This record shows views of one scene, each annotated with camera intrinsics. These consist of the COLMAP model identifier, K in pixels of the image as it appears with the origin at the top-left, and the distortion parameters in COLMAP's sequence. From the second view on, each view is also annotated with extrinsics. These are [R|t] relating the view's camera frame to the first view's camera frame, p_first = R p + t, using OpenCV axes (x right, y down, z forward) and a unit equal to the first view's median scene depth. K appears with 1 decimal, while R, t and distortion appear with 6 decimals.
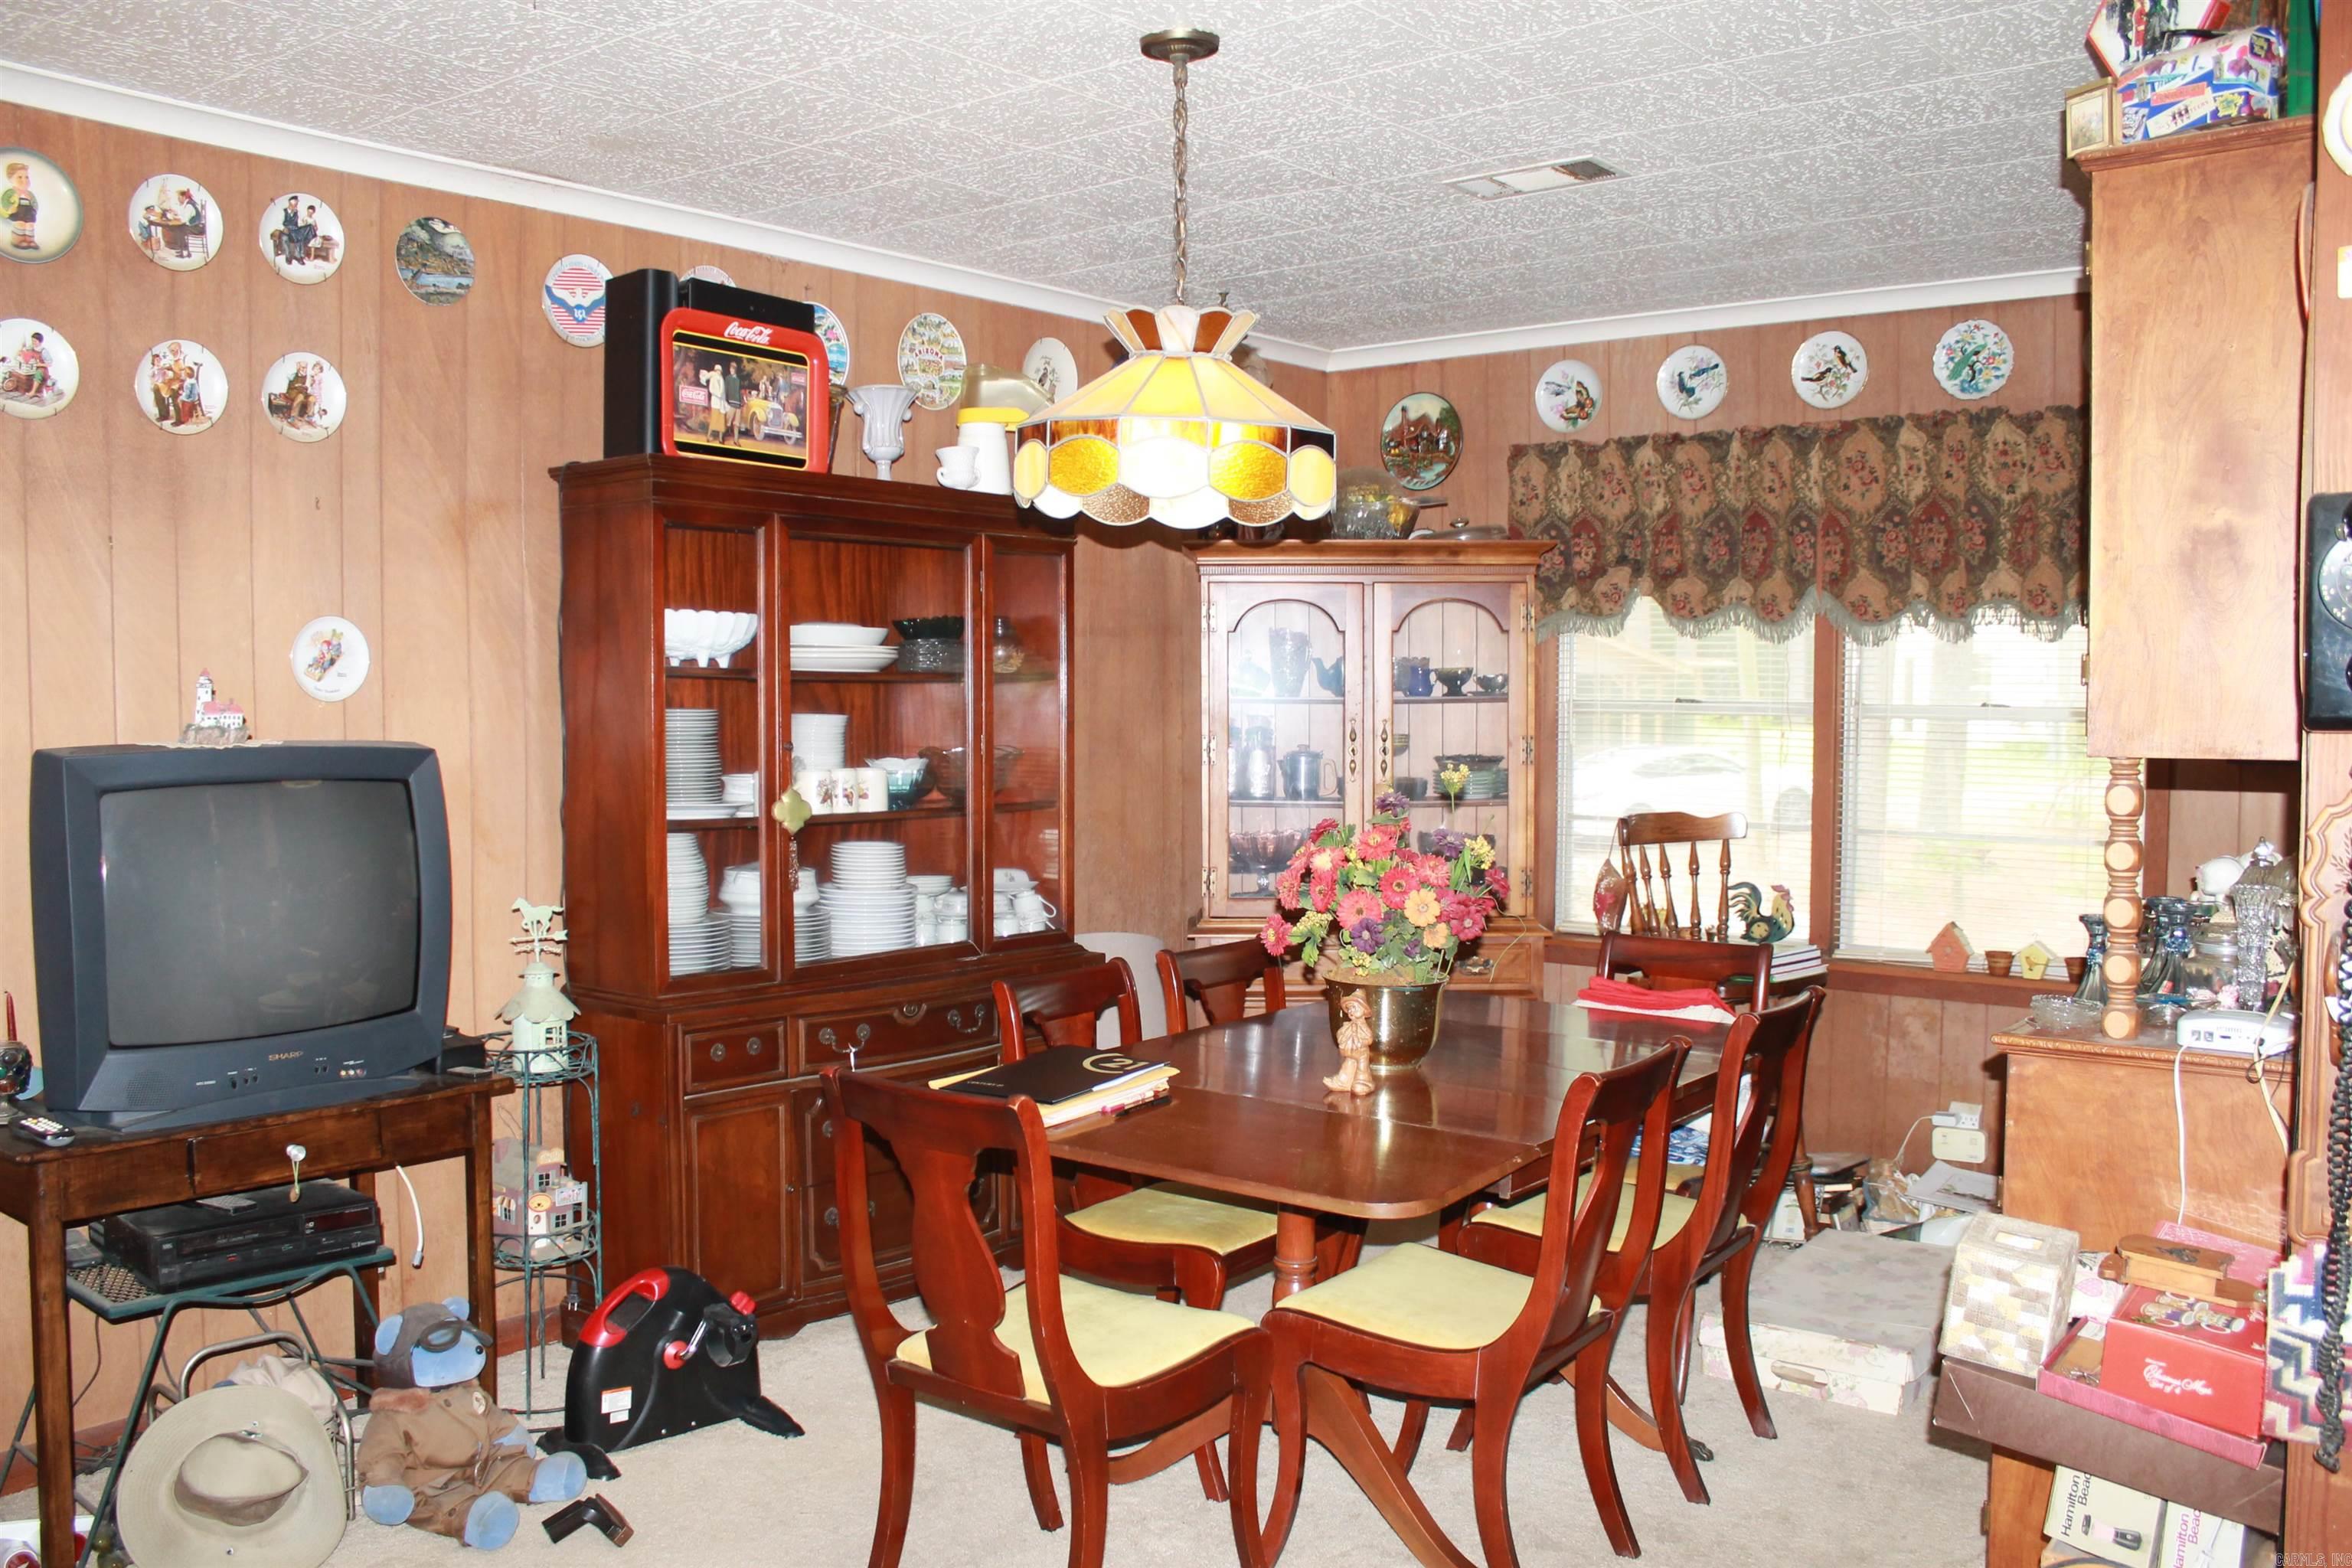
lens RADIAL K [[1972.6, 0, 1156.3], [0, 1972.6, 800.6], [0, 0, 1]] dist [-0.170155, 0.152912]
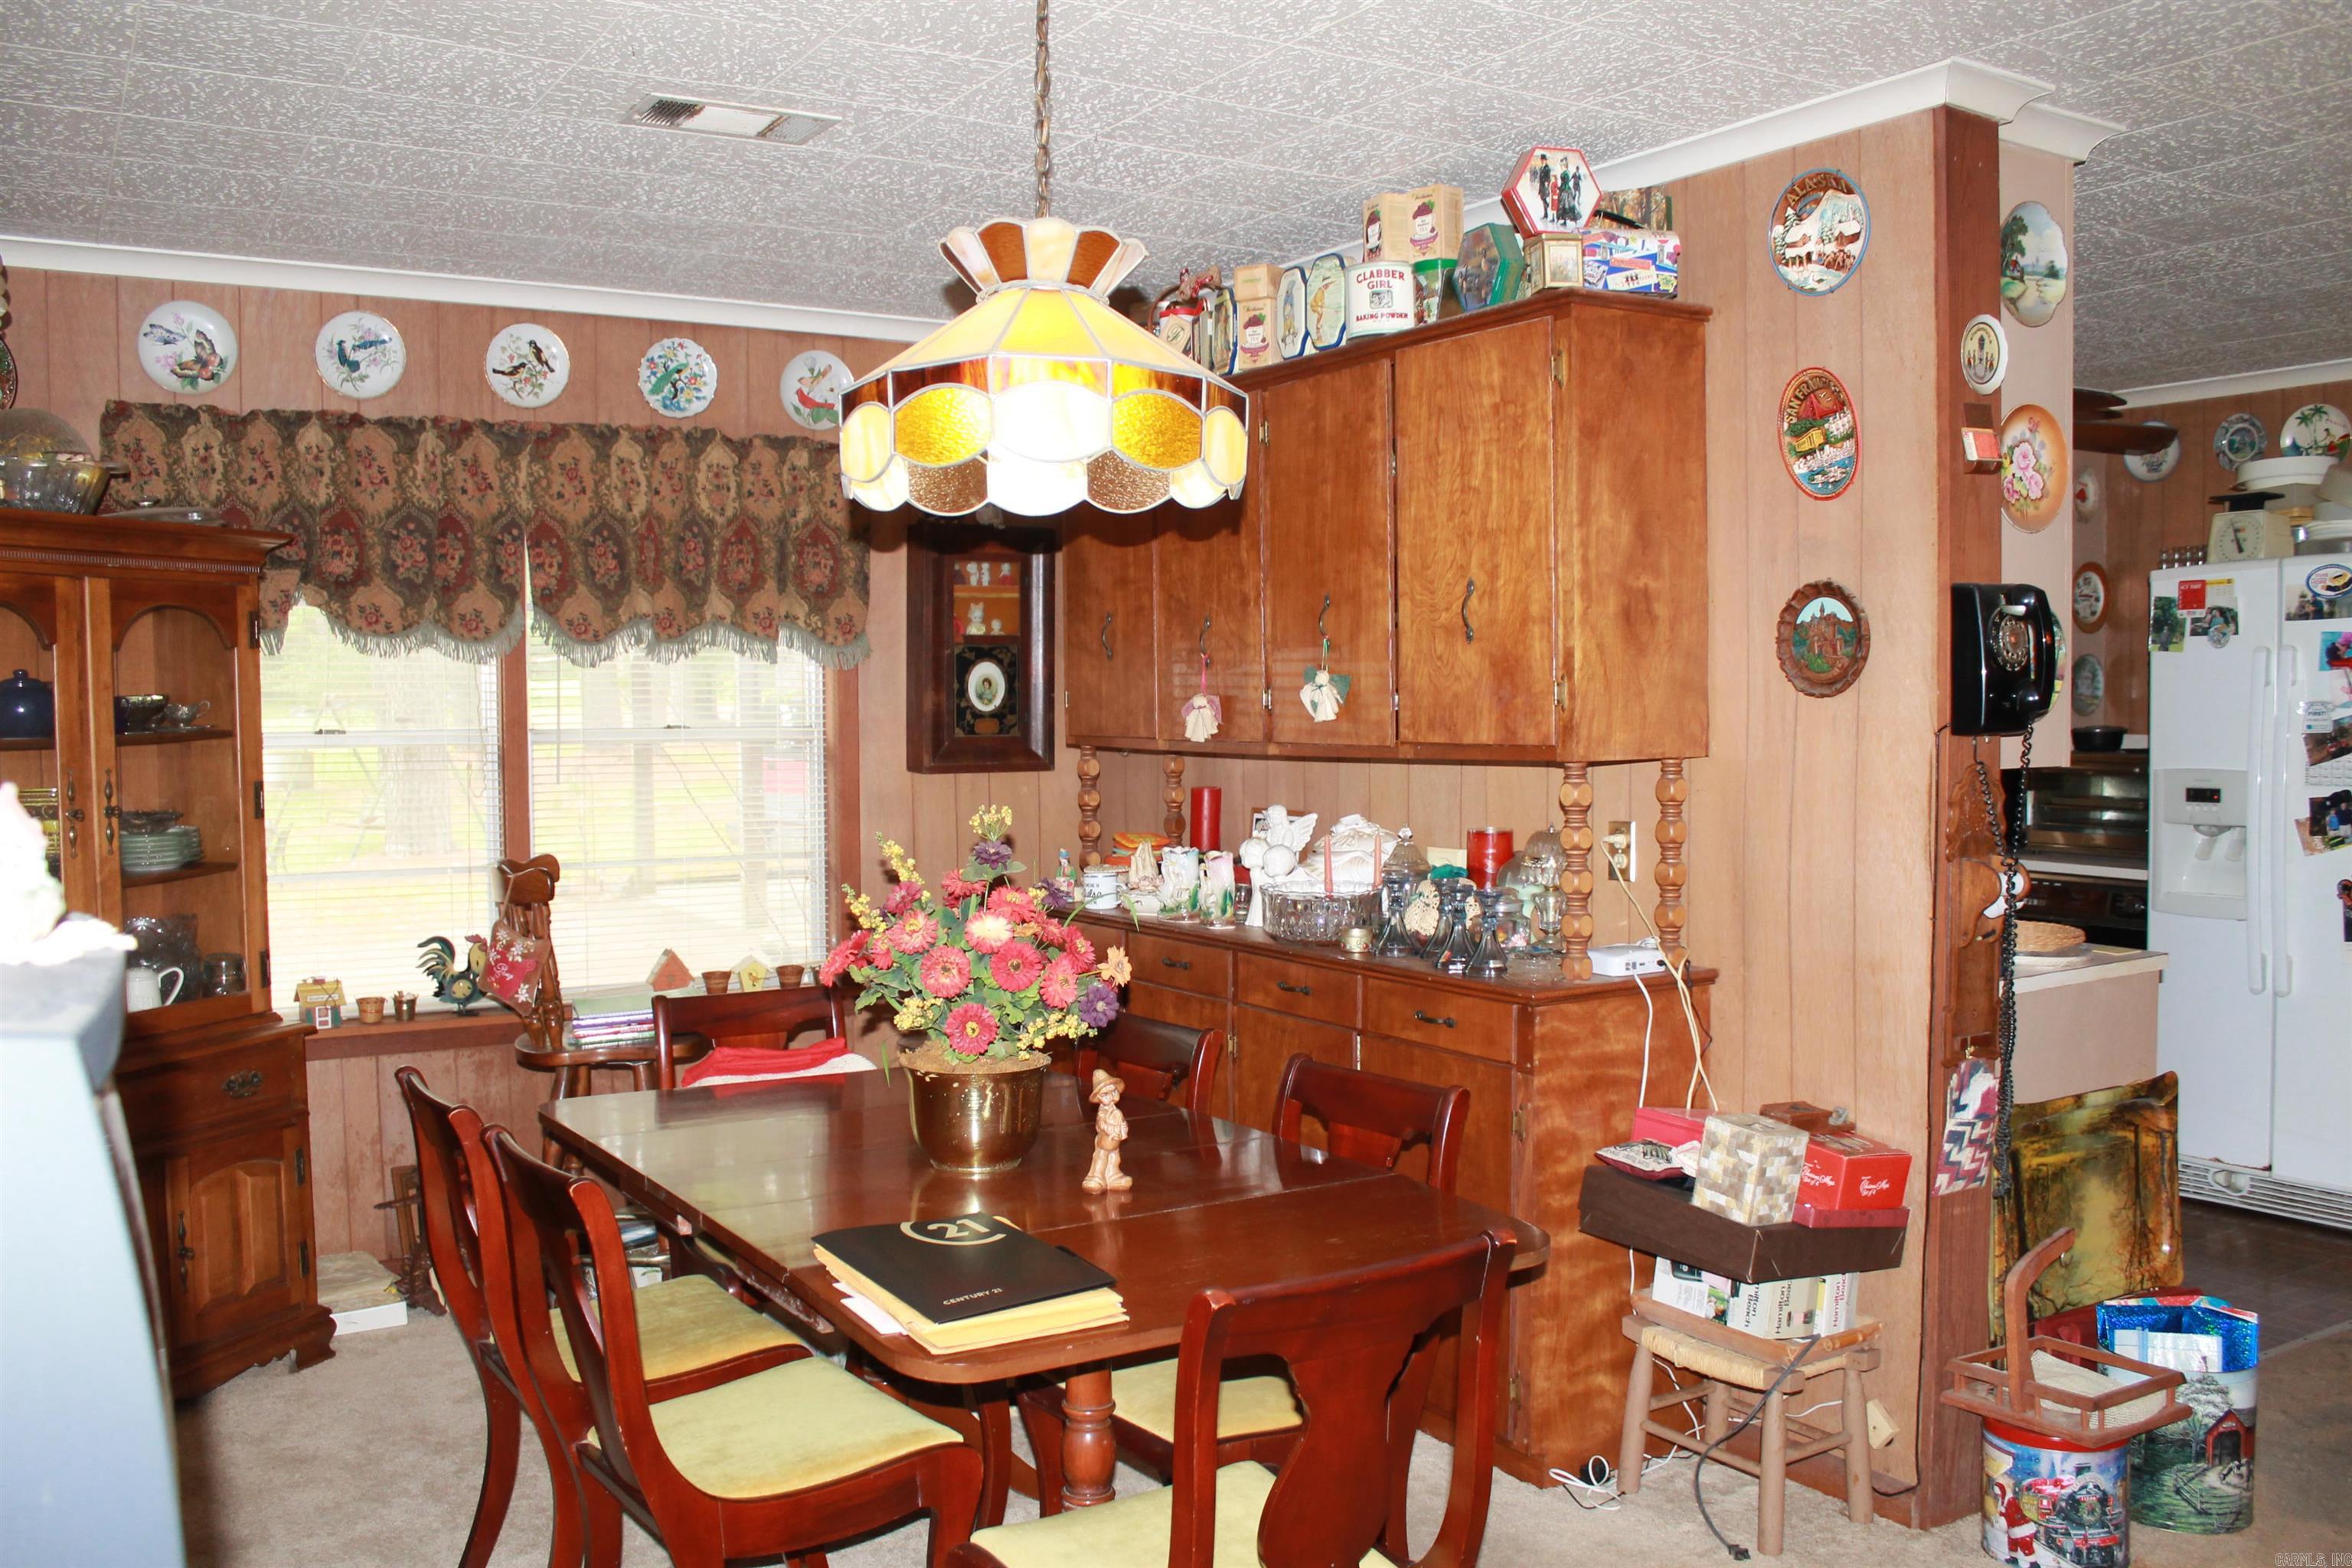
lens RADIAL K [[1972.6, 0, 1156.3], [0, 1972.6, 800.6], [0, 0, 1]] dist [-0.170155, 0.152912]
pose [[0.337212, -0.052604, 0.939958, -0.422873], [0.061673, 0.997527, 0.033701, -0.029962], [-0.939407, 0.046606, 0.339622, 0.418575]]
